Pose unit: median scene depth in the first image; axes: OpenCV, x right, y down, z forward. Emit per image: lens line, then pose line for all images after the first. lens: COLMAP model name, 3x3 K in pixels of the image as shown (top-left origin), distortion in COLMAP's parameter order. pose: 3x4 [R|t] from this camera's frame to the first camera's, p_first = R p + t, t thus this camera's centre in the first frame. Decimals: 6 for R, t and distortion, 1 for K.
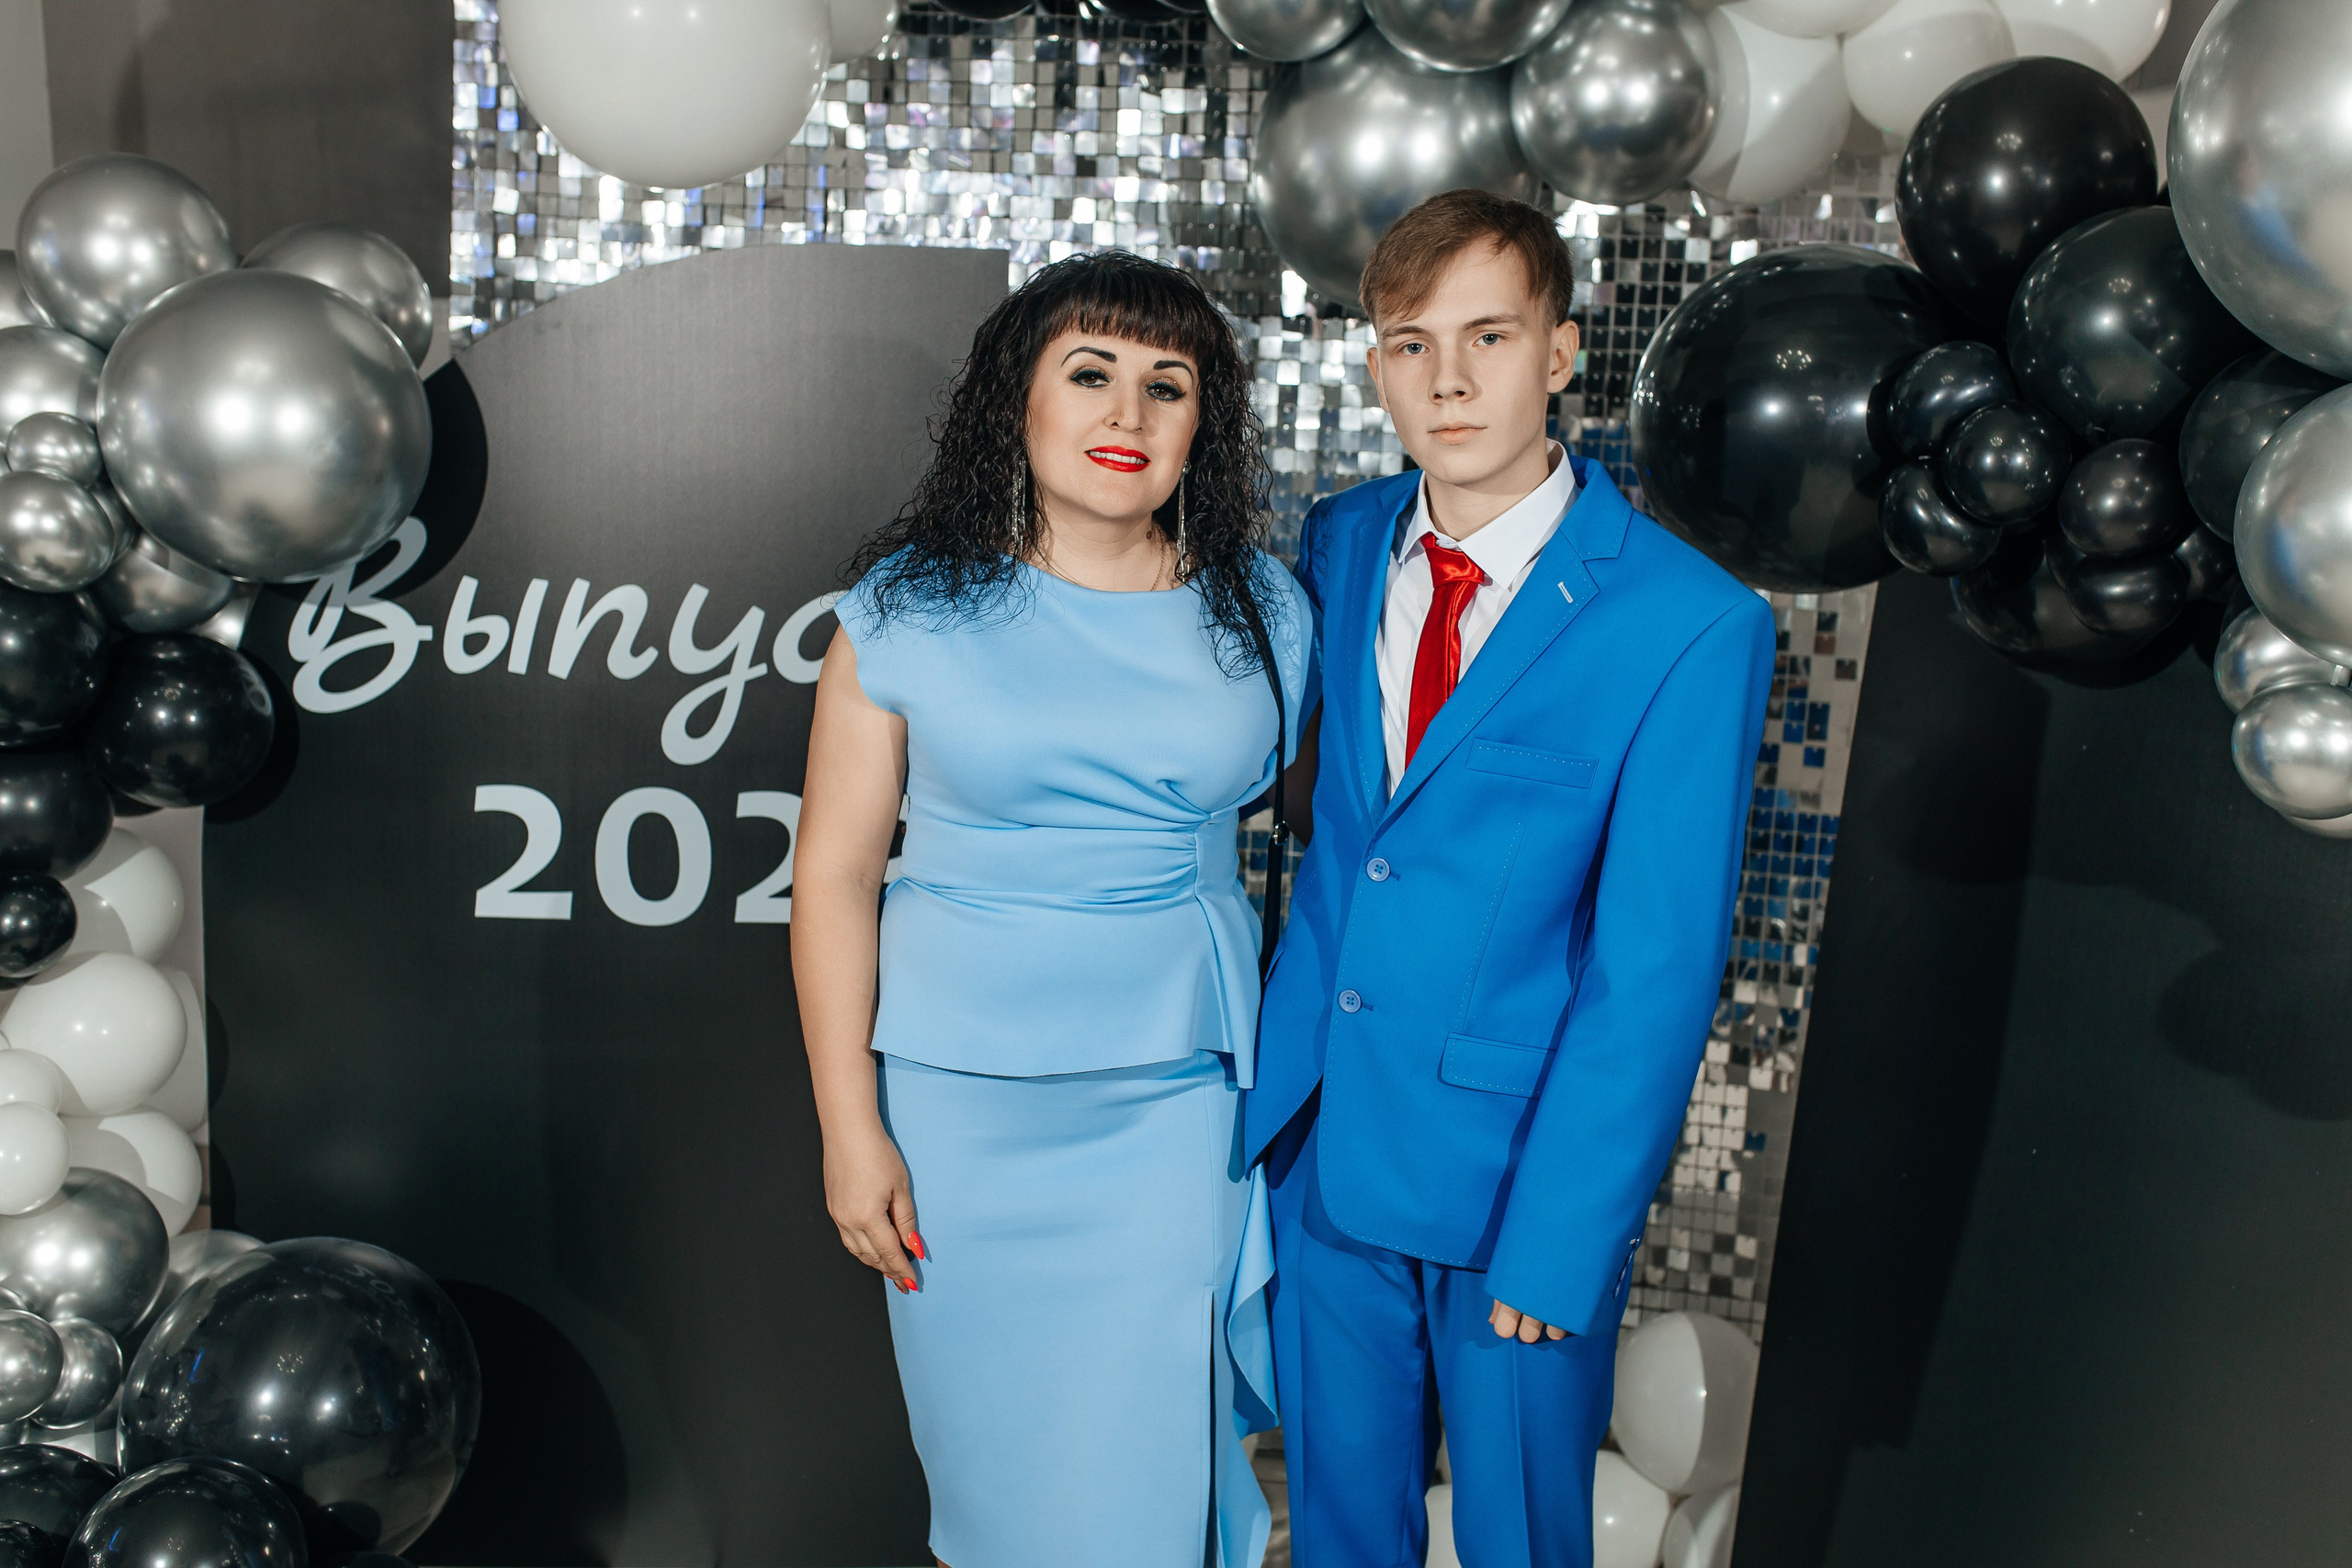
lens RADIAL K [[2167.2, 0, 1168.8], [0, 2167.2, 774.4], [0, 0, 1]] dist [0.013042, 0.000000]
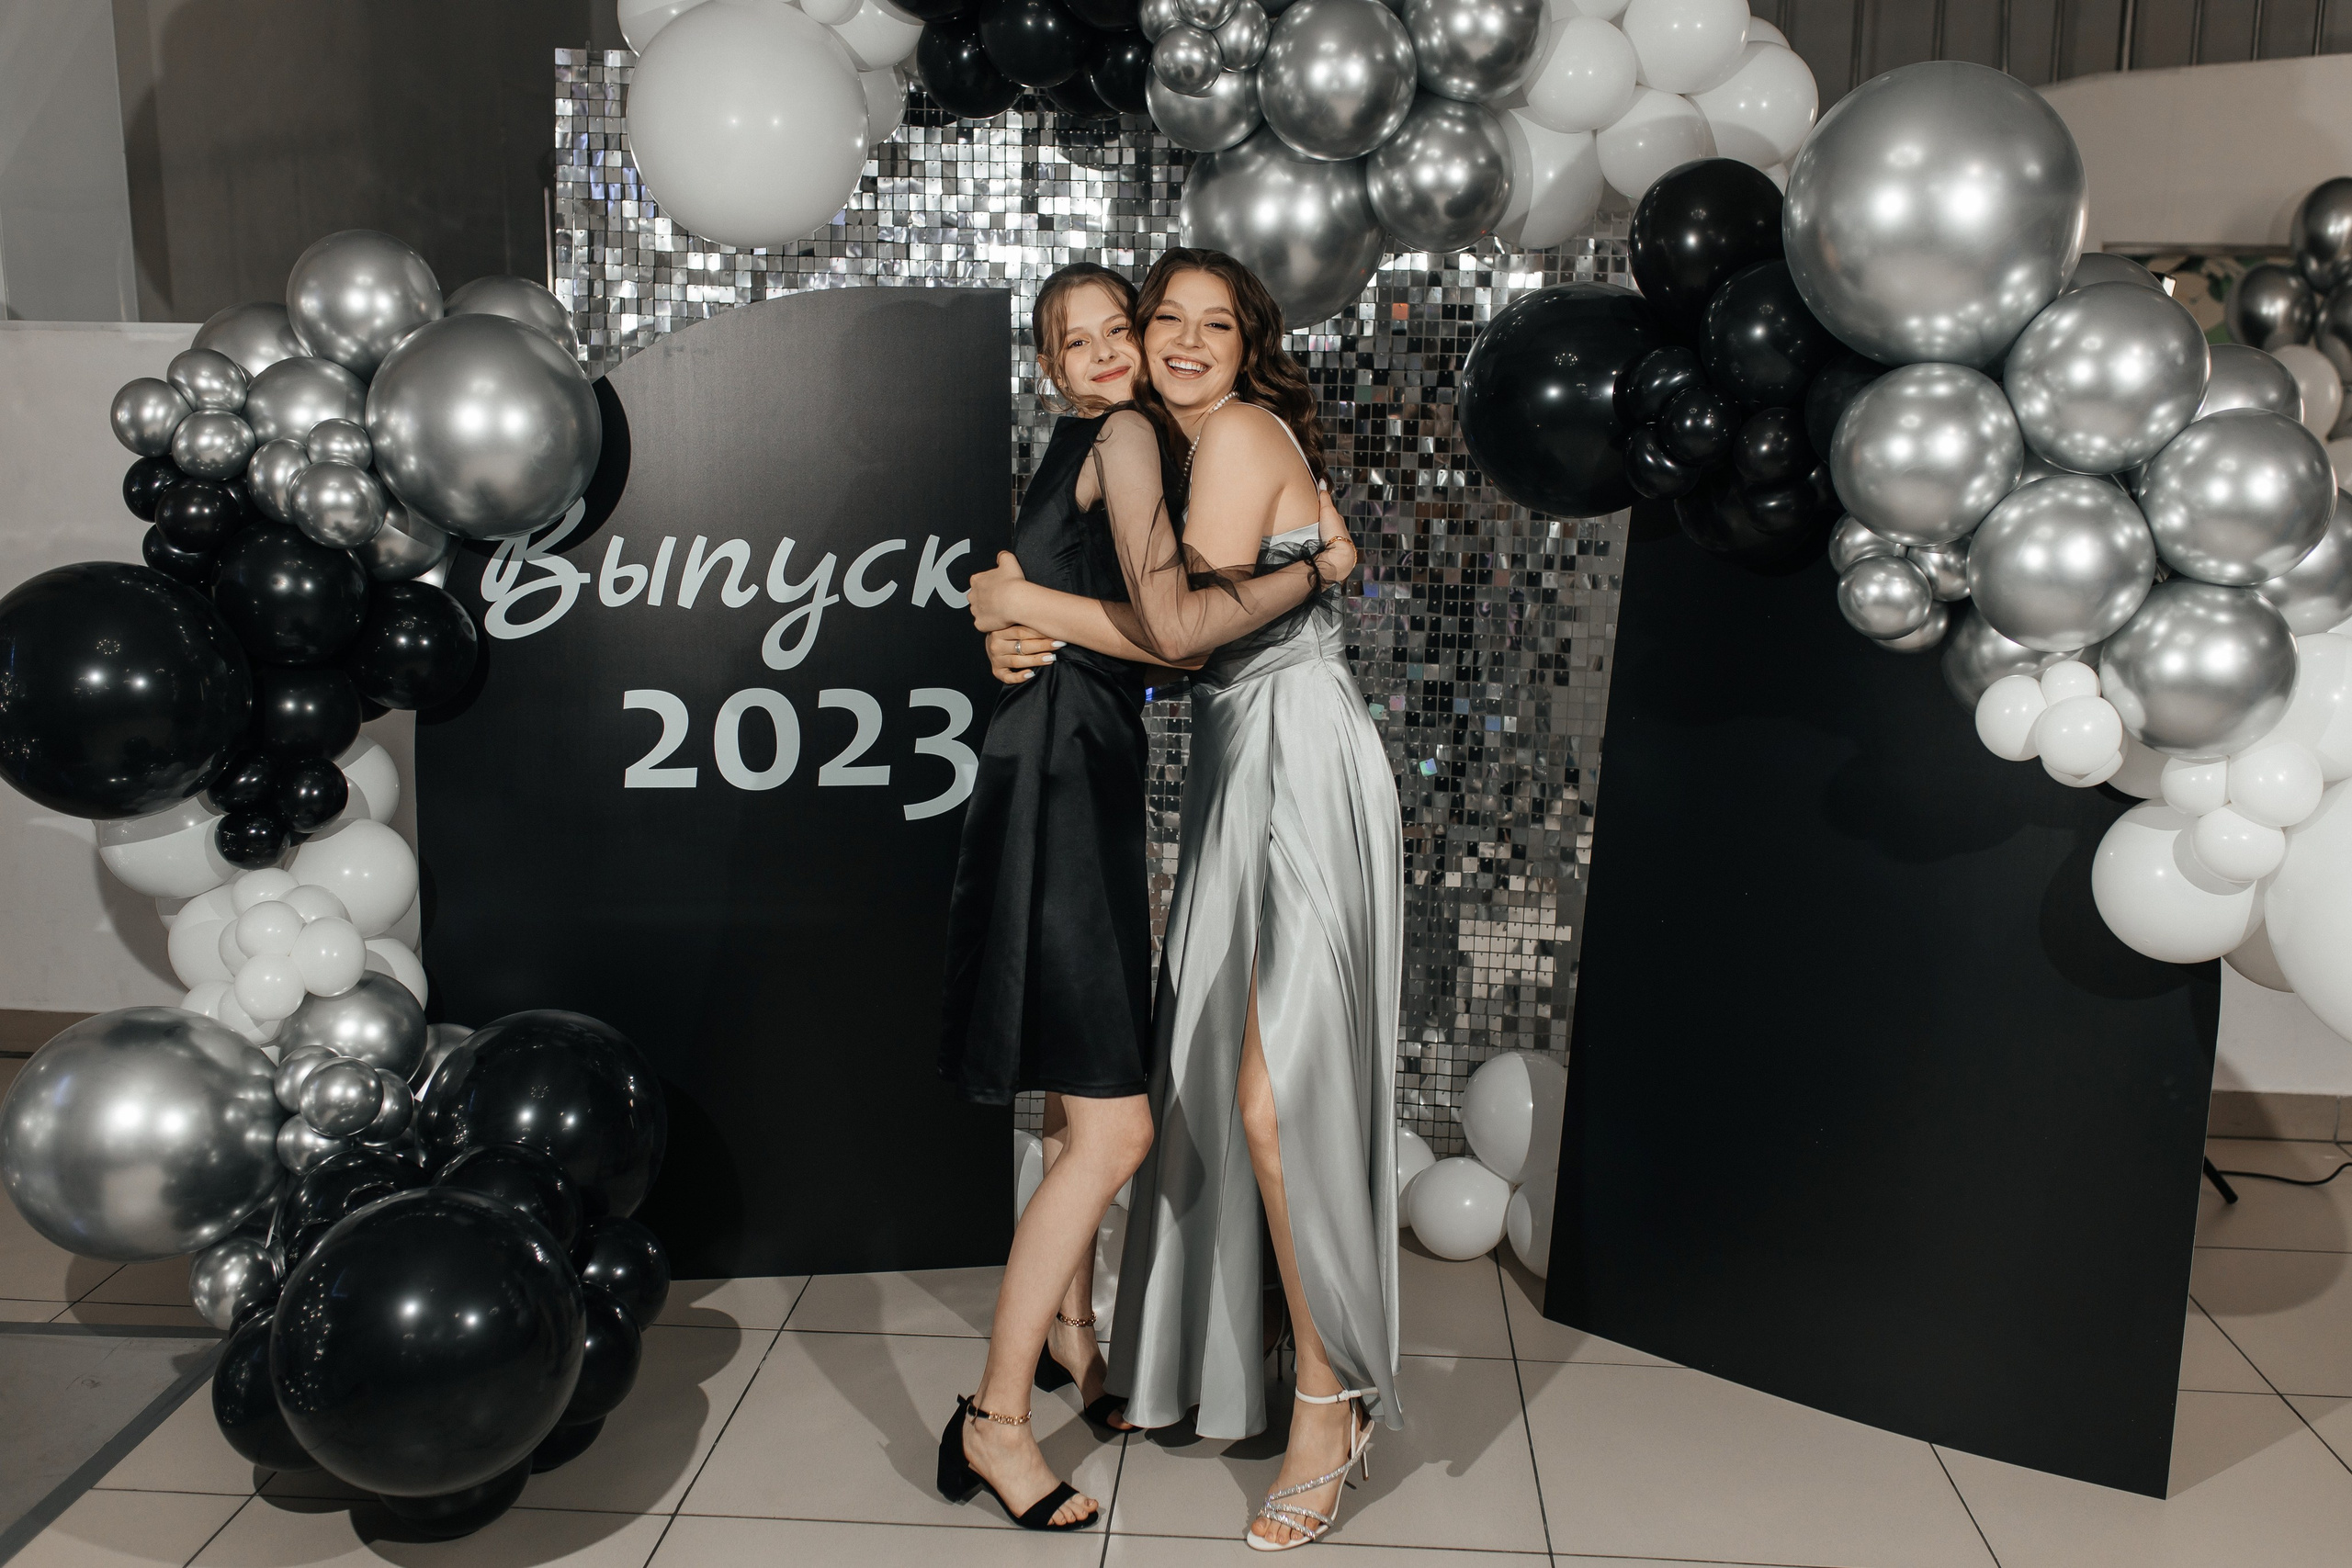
lens RADIAL K [[2167.2, 0, 1169.6], [0, 2167.2, 776.4], [0, 0, 1]] dist [0.013042, 0.000000]
pose [[0.996429, -0.033413, 0.077537, -0.094878], [0.033222, 0.999441, 0.003758, 0.071179], [-0.077619, -0.001168, 0.996982, -0.408020]]
